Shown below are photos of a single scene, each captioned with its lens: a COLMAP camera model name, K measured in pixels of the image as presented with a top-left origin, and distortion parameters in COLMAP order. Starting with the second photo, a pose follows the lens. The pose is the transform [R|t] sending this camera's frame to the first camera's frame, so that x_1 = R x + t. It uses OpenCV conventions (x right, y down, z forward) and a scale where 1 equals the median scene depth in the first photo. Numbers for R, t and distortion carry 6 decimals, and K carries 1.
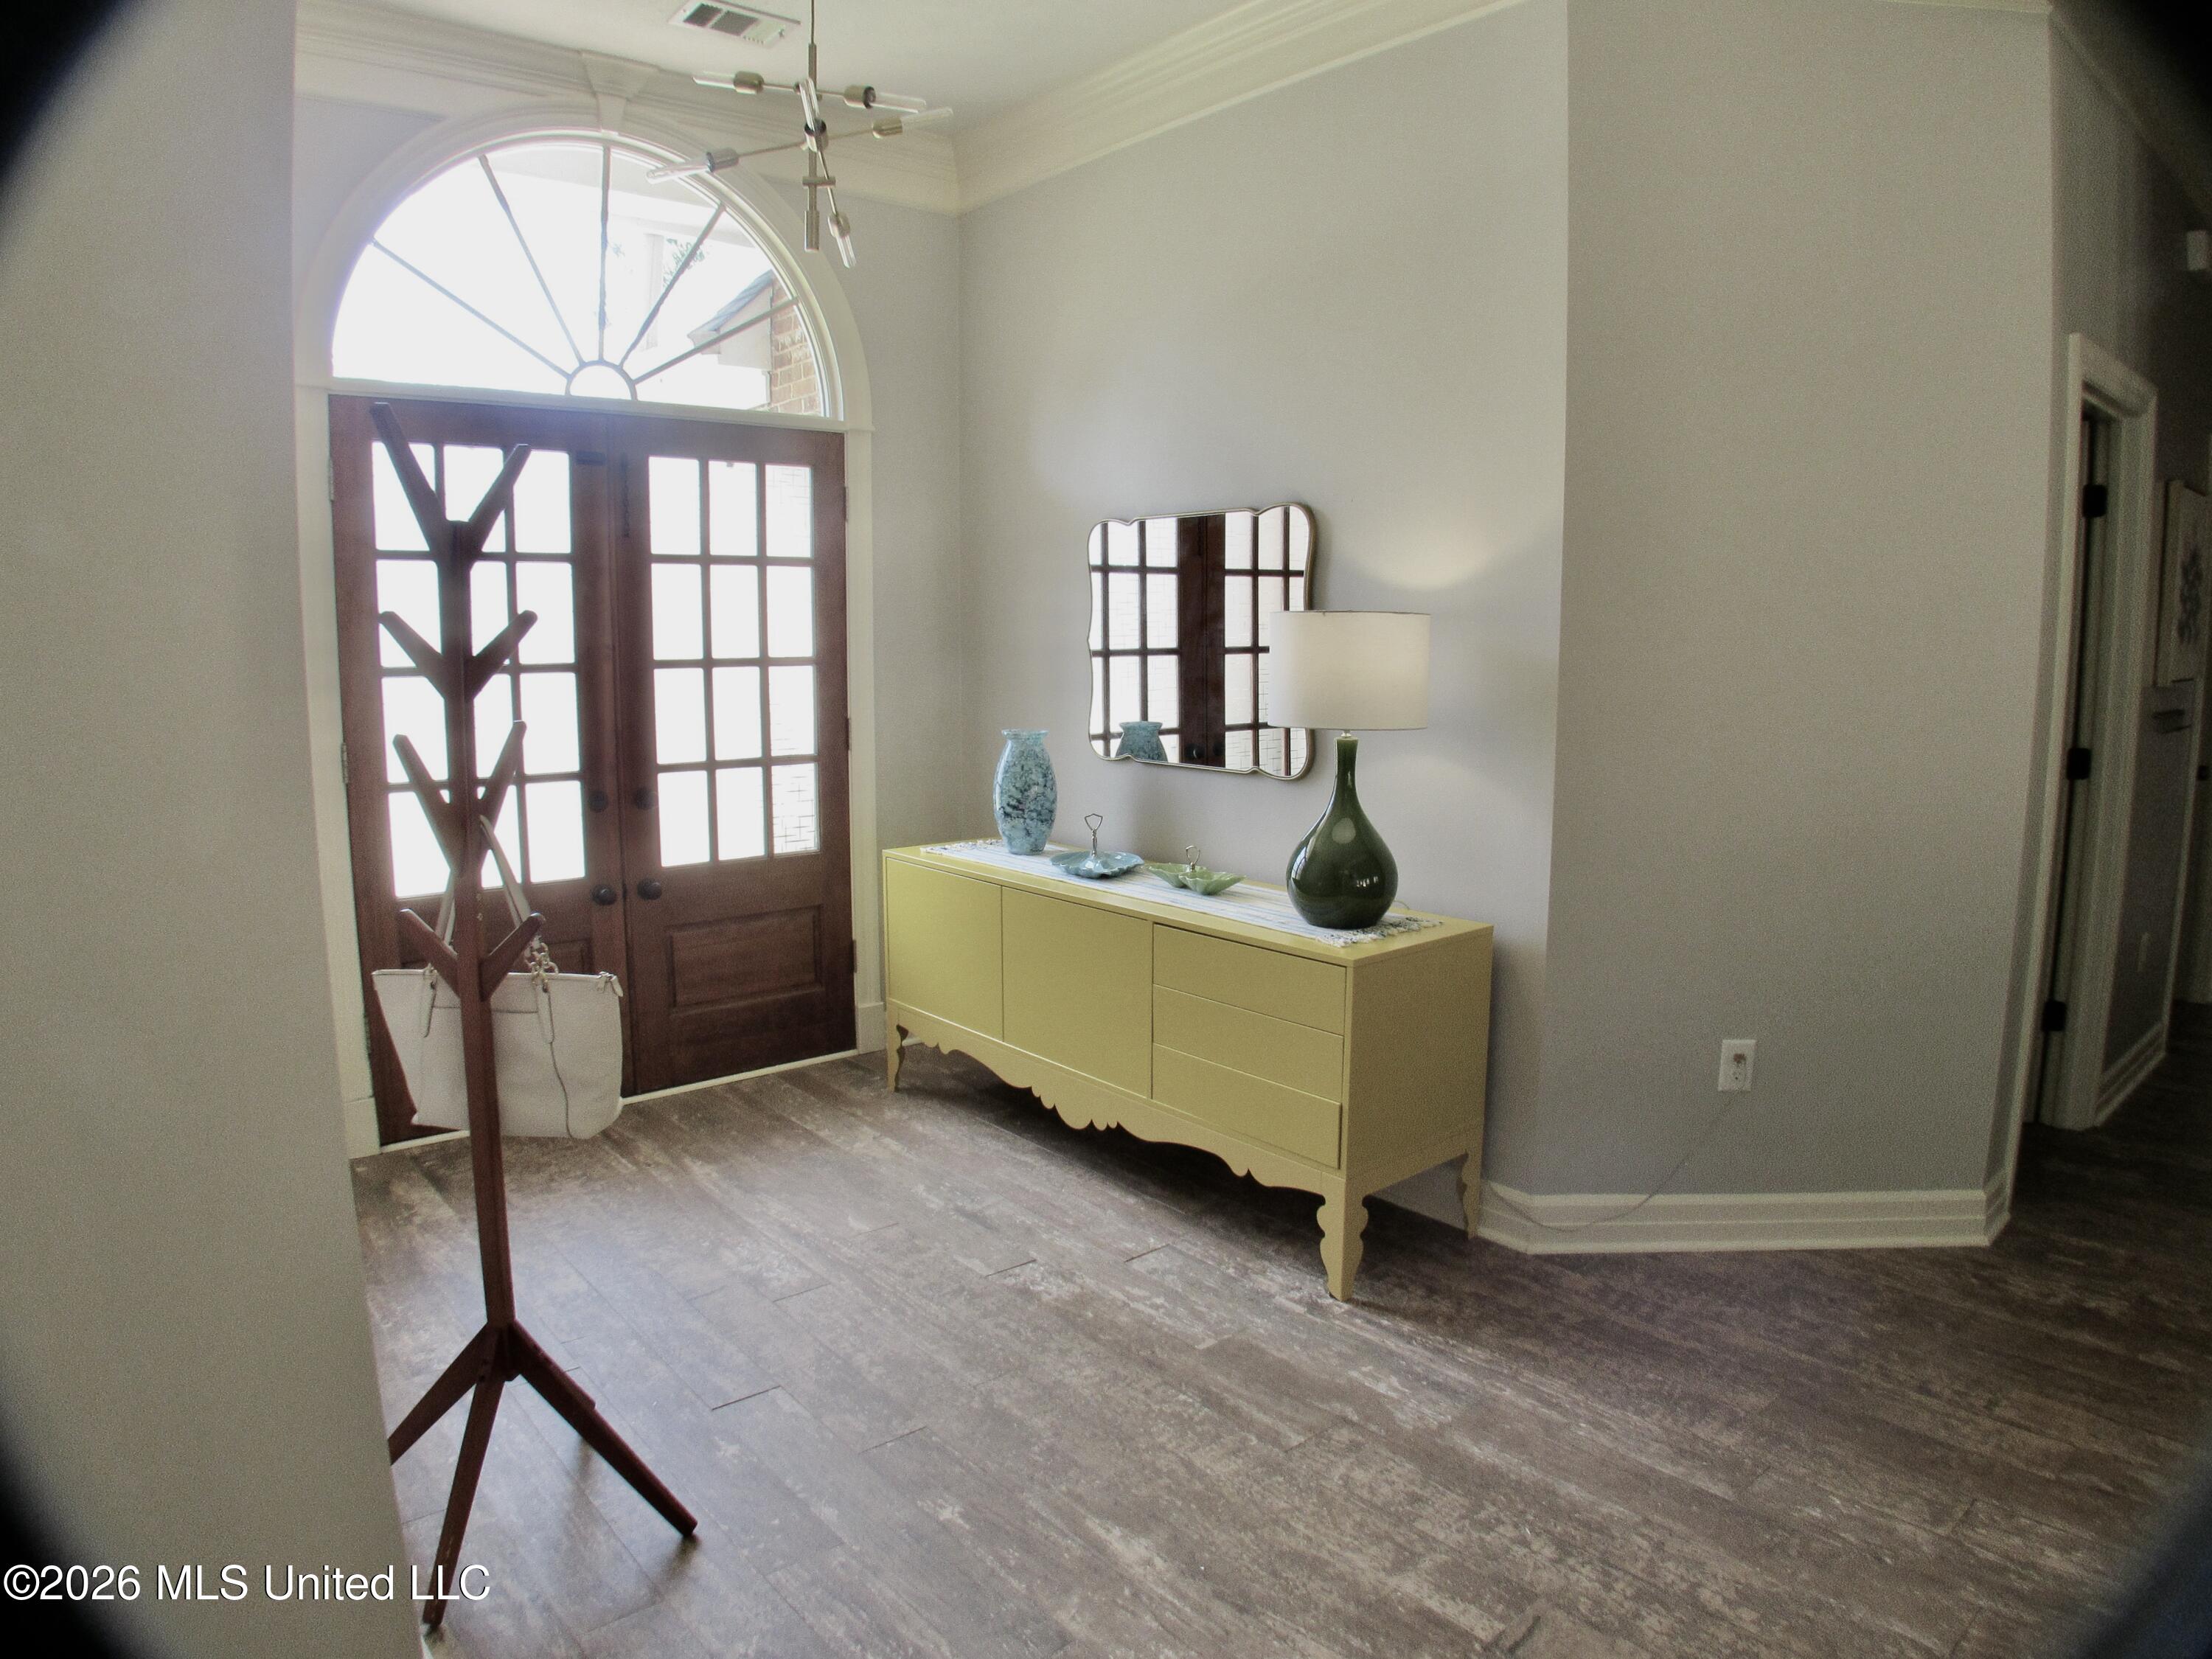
lens RADIAL K [[1372.2, 0, 1106.0], [0, 1372.2, 829.5], [0, 0, 1]] dist [-0.132103, 0.018336]
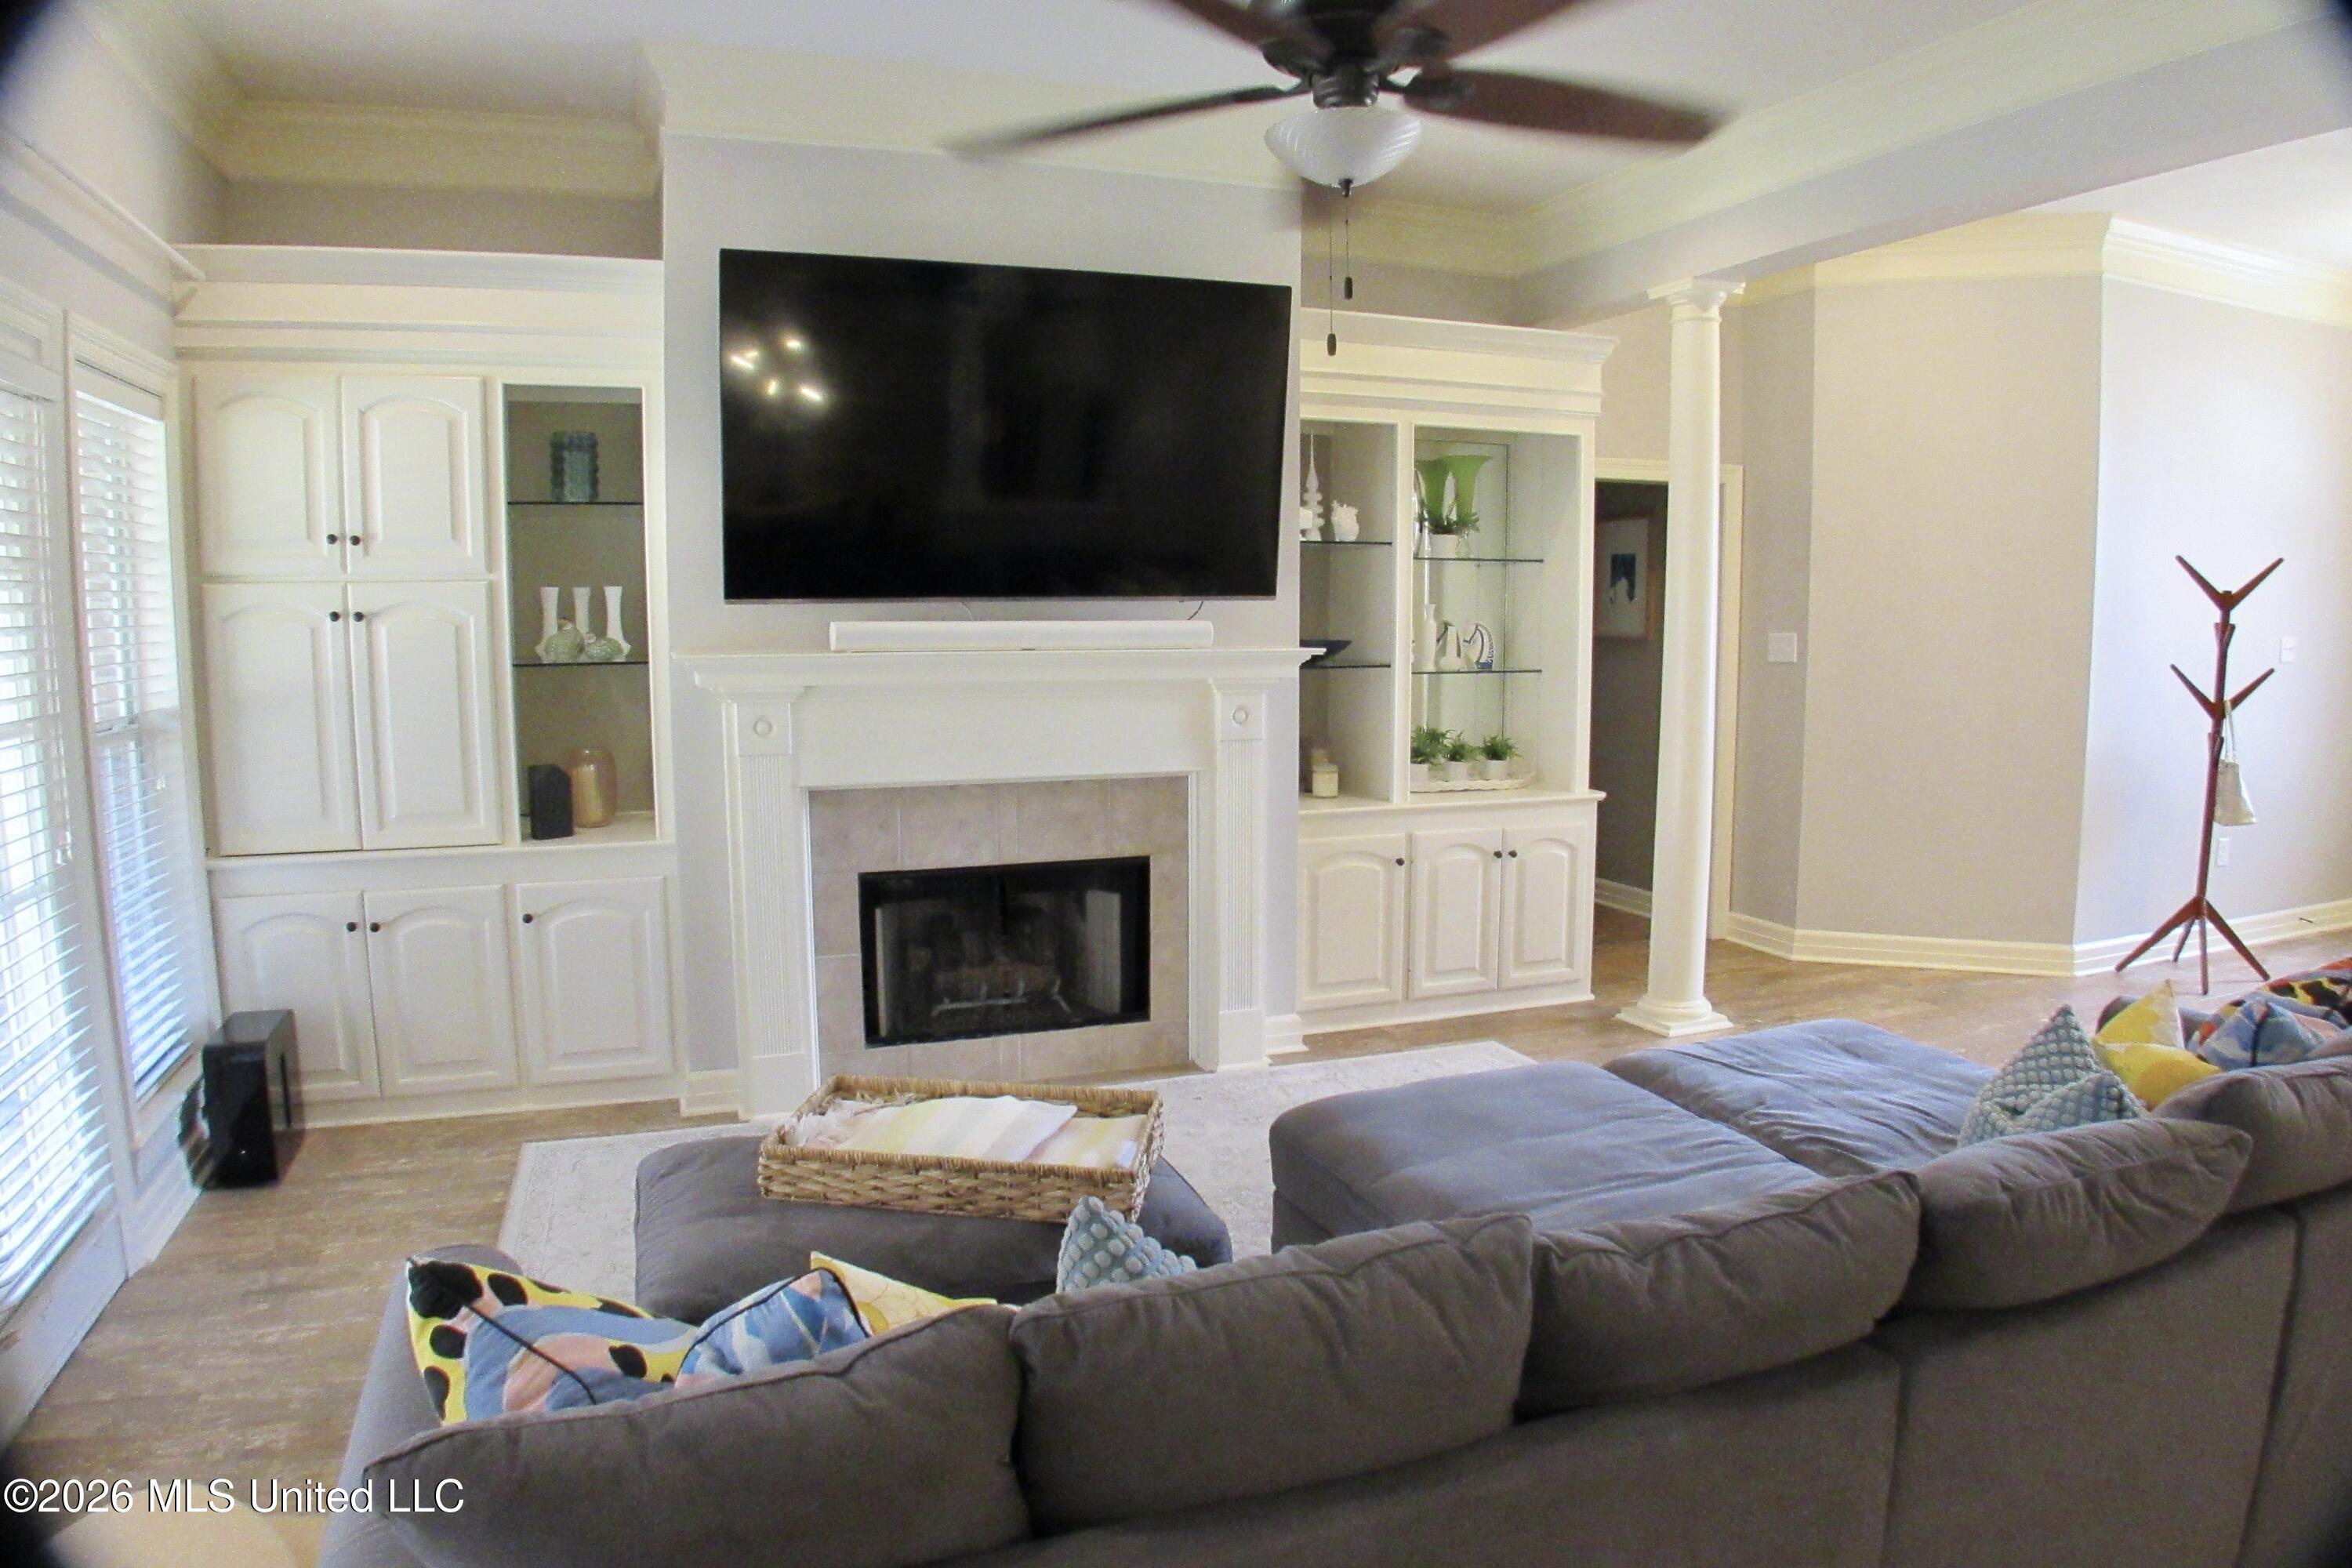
lens RADIAL K [[1462.4, 0, 1176.4], [0, 1462.4, 774.4], [0, 0, 1]] dist [-0.134634, 0.017759]
pose [[-0.329070, 0.107851, -0.938126, 2.337808], [-0.121149, 0.980425, 0.155210, -0.027236], [0.936502, 0.164728, -0.309563, -0.092888]]
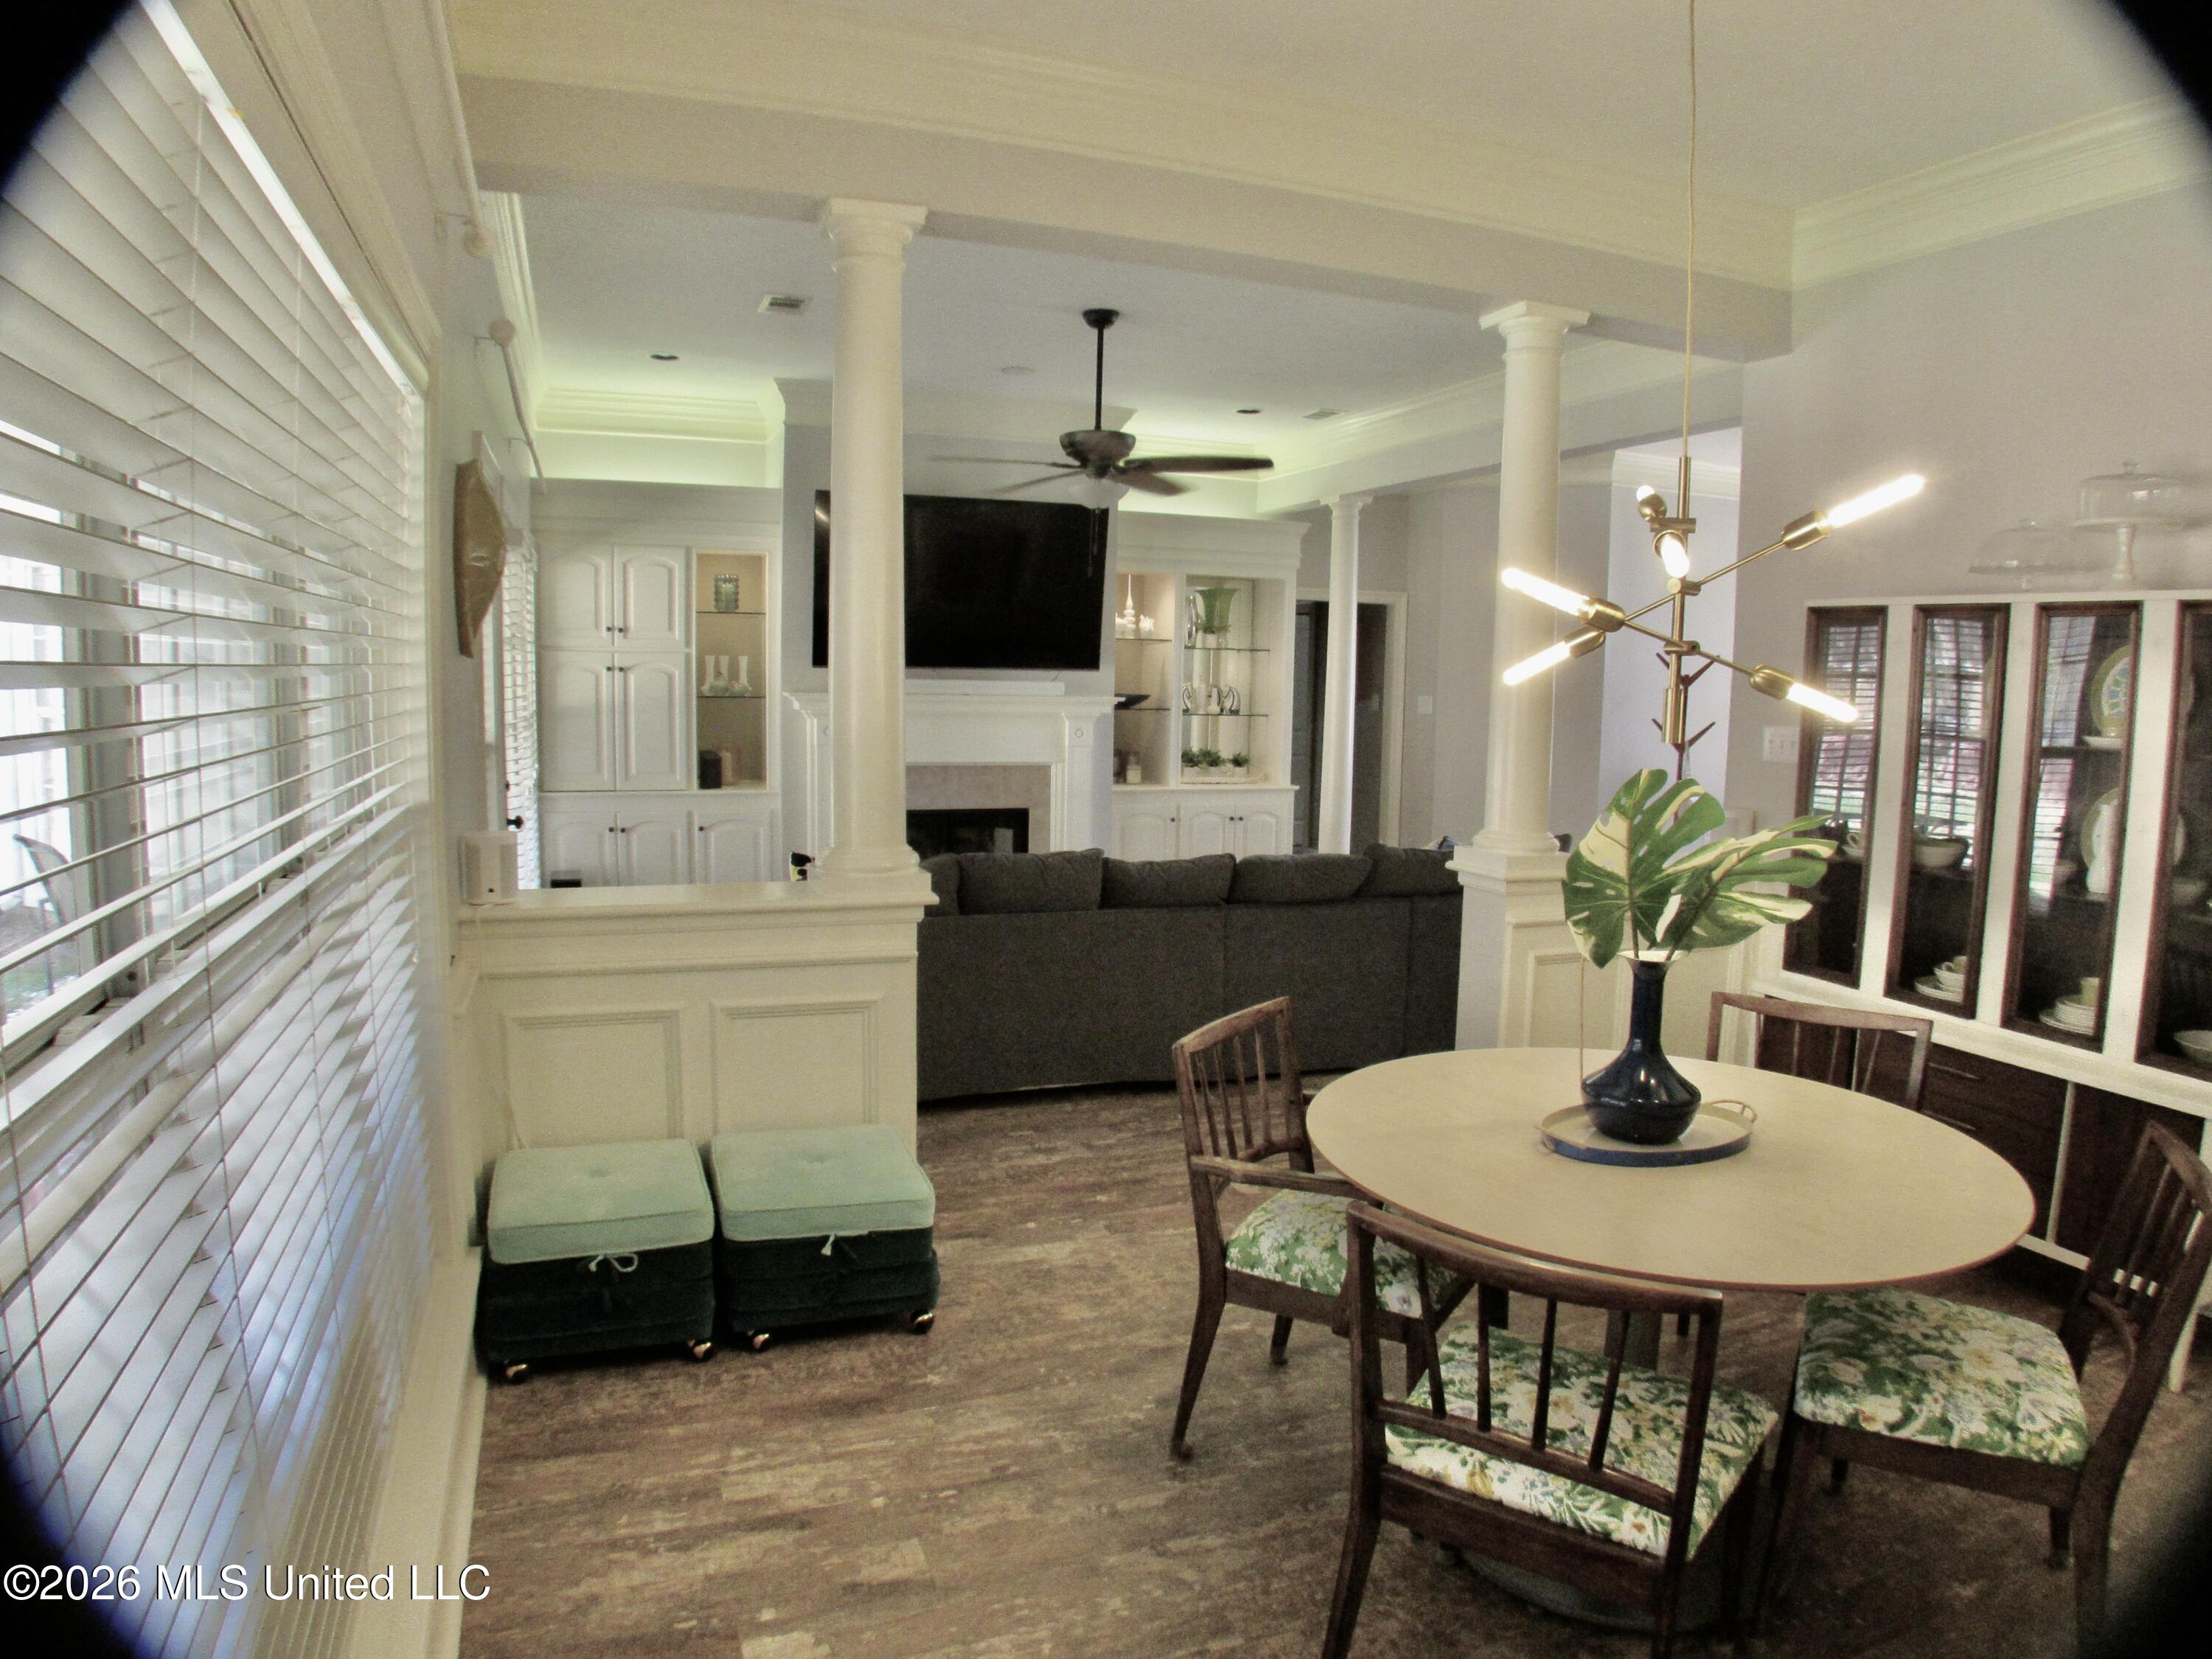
lens RADIAL K [[1372.2, 0, 1106.0], [0, 1372.2, 829.5], [0, 0, 1]] dist [-0.132103, 0.018336]
pose [[-0.326513, 0.106630, -0.939159, 3.666743], [-0.143727, 0.976460, 0.160834, -0.135222], [0.934201, 0.187496, -0.303501, 0.508395]]
